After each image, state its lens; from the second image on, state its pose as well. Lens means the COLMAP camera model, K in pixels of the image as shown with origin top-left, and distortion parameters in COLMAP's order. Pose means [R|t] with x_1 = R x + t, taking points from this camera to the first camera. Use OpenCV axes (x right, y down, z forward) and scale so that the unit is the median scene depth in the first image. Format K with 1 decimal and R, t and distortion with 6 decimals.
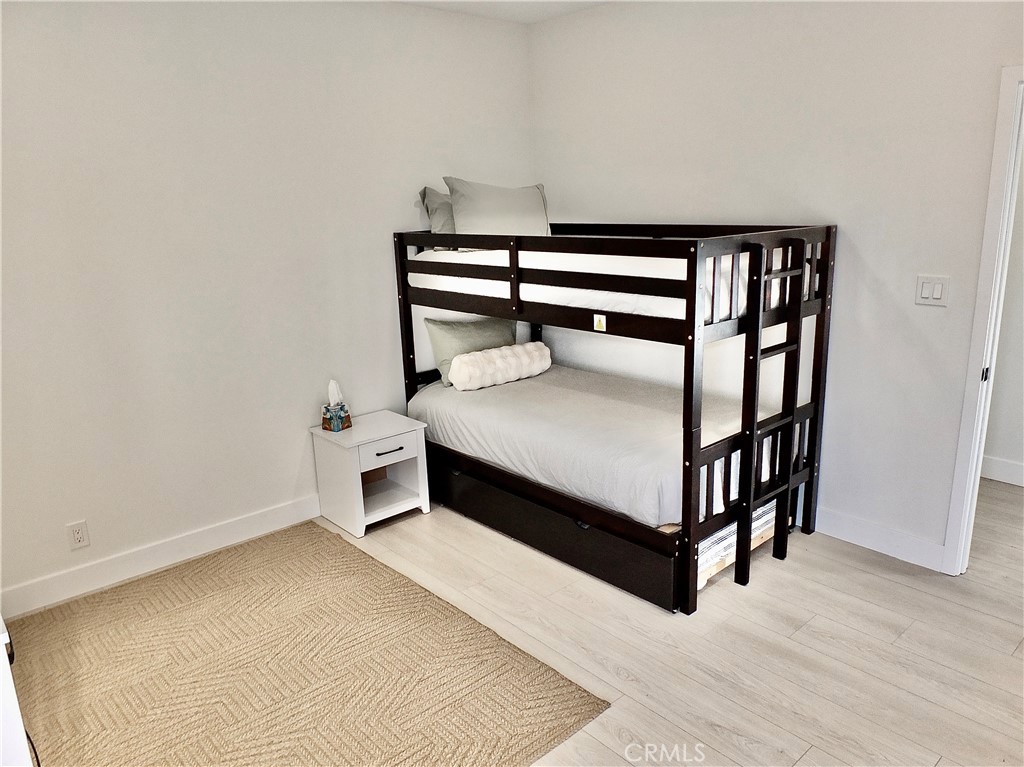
lens RADIAL K [[710.8, 0, 512.0], [0, 710.8, 383.5], [0, 0, 1]] dist [-0.035228, 0.011750]
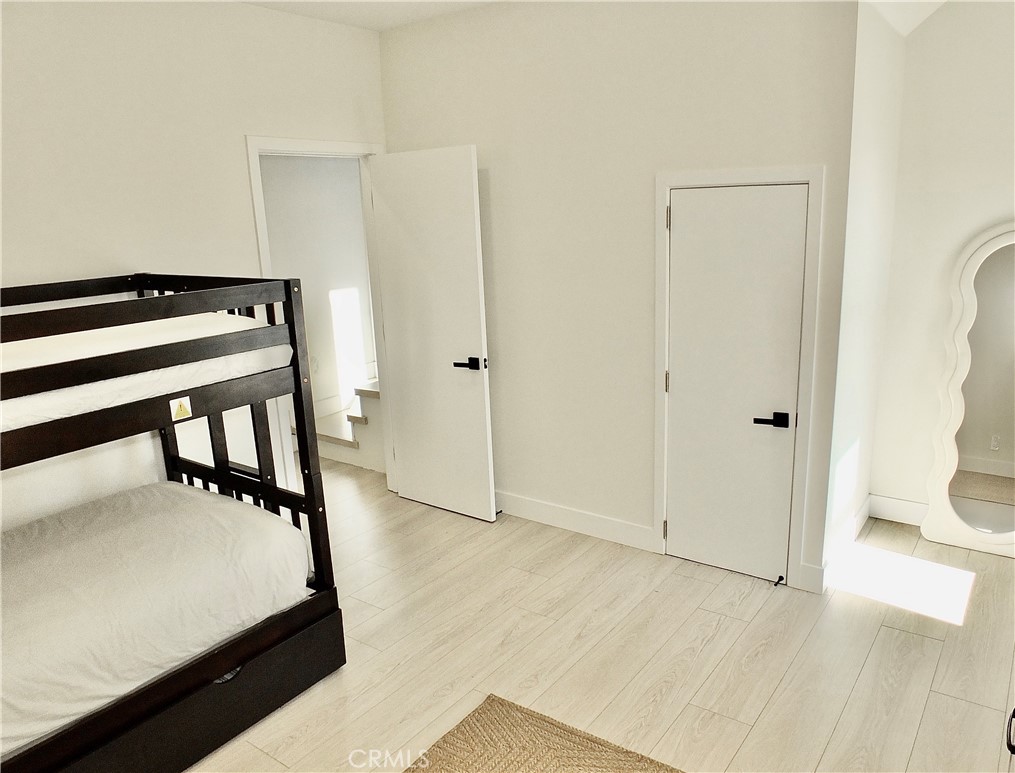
lens RADIAL K [[747.8, 0, 507.9], [0, 747.8, 401.8], [0, 0, 1]] dist [-0.000617, 0.000751]
pose [[-0.204061, -0.200692, 0.958166, -0.700795], [0.292634, 0.921504, 0.255335, -0.193843], [-0.934197, 0.332495, -0.129314, 0.785682]]
